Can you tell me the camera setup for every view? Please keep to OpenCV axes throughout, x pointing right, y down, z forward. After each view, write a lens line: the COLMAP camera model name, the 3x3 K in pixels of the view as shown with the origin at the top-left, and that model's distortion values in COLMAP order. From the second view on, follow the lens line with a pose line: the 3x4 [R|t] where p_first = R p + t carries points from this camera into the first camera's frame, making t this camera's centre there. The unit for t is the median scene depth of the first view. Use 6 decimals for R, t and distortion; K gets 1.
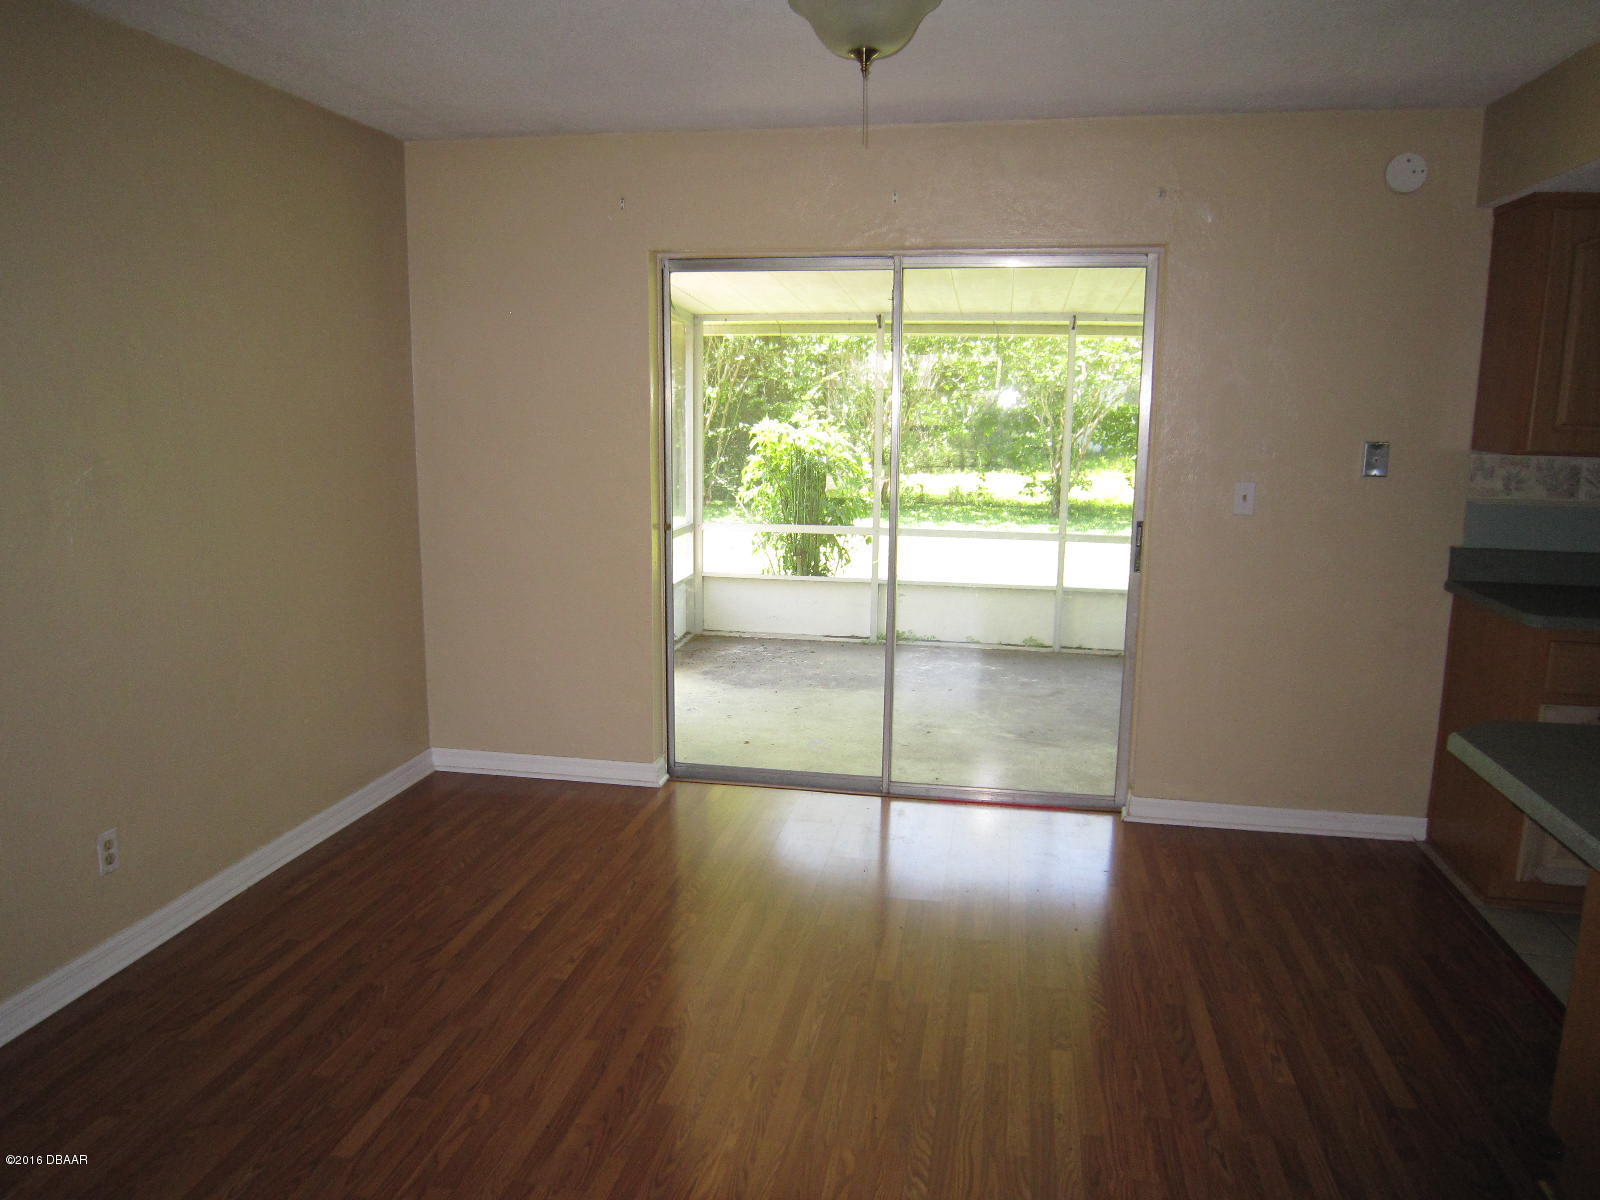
lens RADIAL K [[1147.3, 0, 800.0], [0, 1147.3, 600.0], [0, 0, 1]] dist [-0.042216, 0.006342]
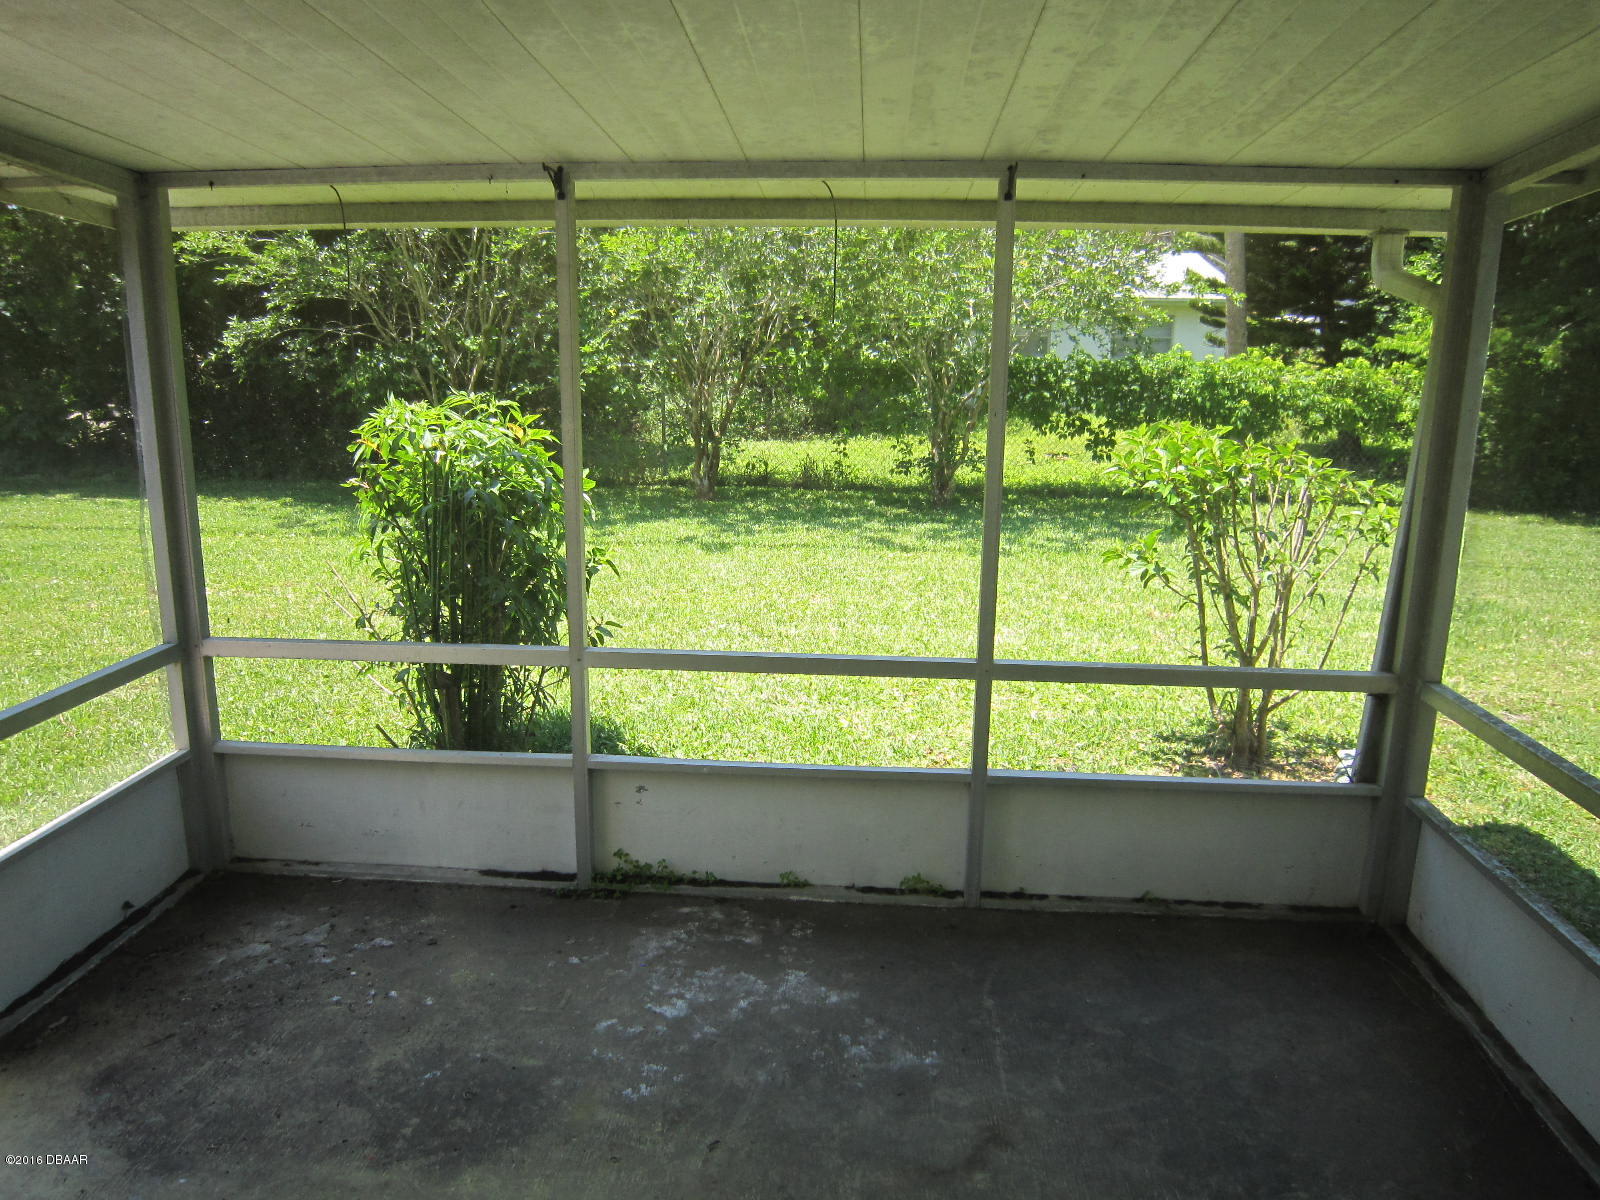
lens RADIAL K [[1139.2, 0, 800.0], [0, 1139.2, 600.0], [0, 0, 1]] dist [-0.113360, 0.000878]
pose [[0.993904, -0.023368, 0.107746, 0.105548], [0.018314, 0.998696, 0.047659, -0.100847], [-0.108719, -0.045396, 0.993035, 0.546672]]
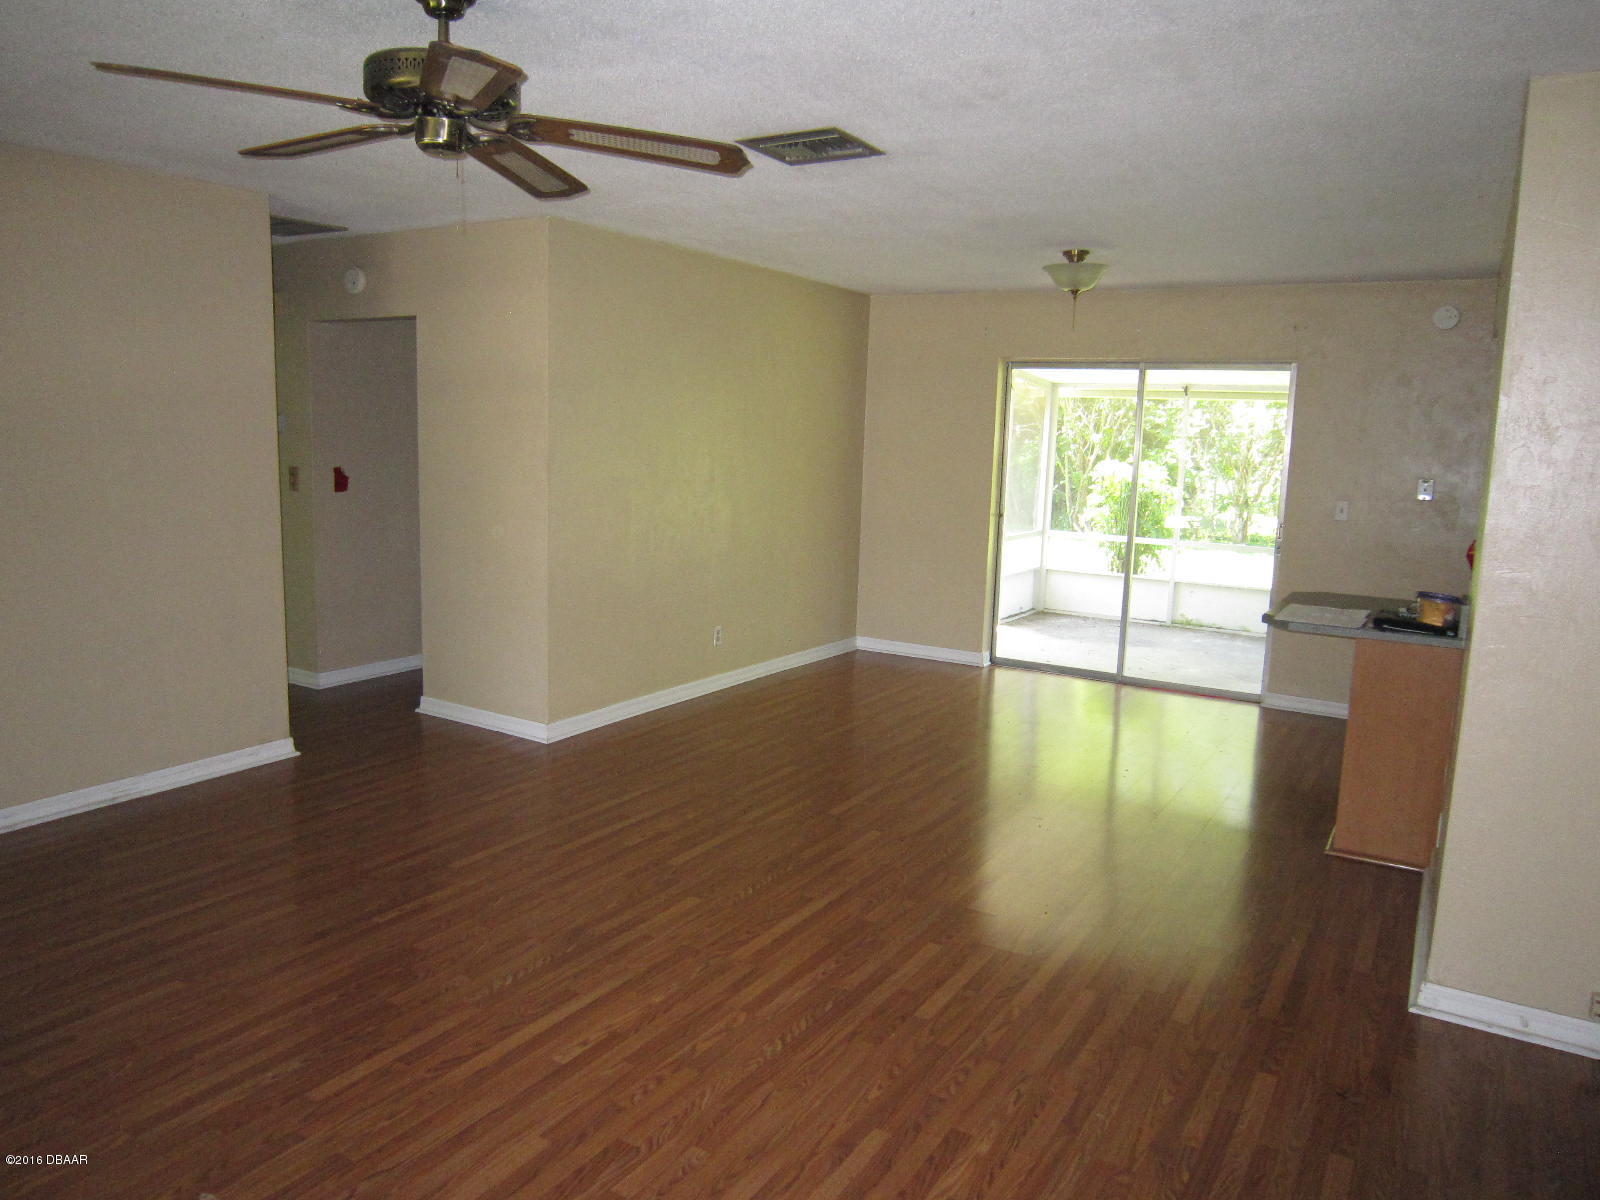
lens RADIAL K [[1147.3, 0, 800.0], [0, 1147.3, 600.0], [0, 0, 1]] dist [-0.042216, 0.006342]
pose [[0.935143, 0.075830, -0.346061, 0.123230], [-0.088331, 0.995881, -0.020472, 0.074189], [0.343083, 0.049712, 0.937989, -0.420908]]
